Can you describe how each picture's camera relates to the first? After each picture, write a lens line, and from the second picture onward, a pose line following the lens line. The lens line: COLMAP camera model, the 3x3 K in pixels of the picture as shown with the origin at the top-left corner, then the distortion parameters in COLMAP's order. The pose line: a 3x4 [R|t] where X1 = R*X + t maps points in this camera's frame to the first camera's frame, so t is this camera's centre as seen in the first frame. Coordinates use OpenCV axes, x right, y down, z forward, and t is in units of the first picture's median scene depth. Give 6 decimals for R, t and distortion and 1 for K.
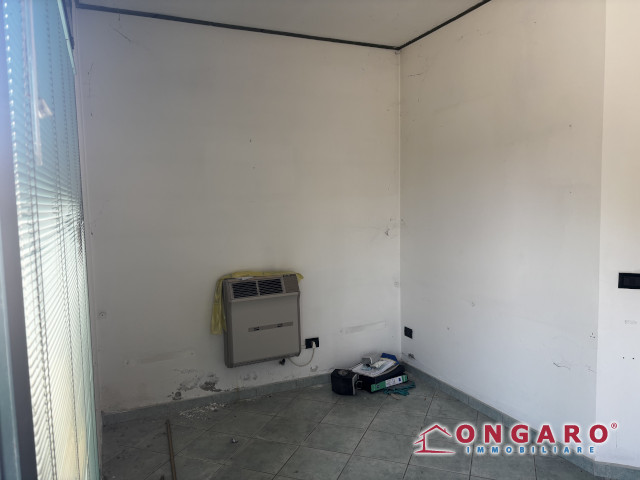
lens RADIAL K [[485.3, 0, 320.0], [0, 485.3, 240.0], [0, 0, 1]] dist [0.045330, -0.044083]
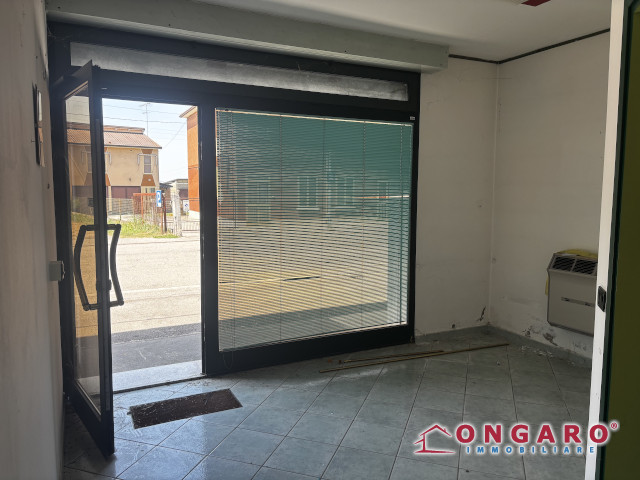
lens RADIAL K [[485.3, 0, 320.0], [0, 485.3, 240.0], [0, 0, 1]] dist [0.045330, -0.044083]
pose [[0.045168, 0.127685, -0.990786, 0.974720], [-0.083672, 0.988797, 0.123614, -0.051035], [0.995469, 0.077317, 0.055345, 0.345889]]
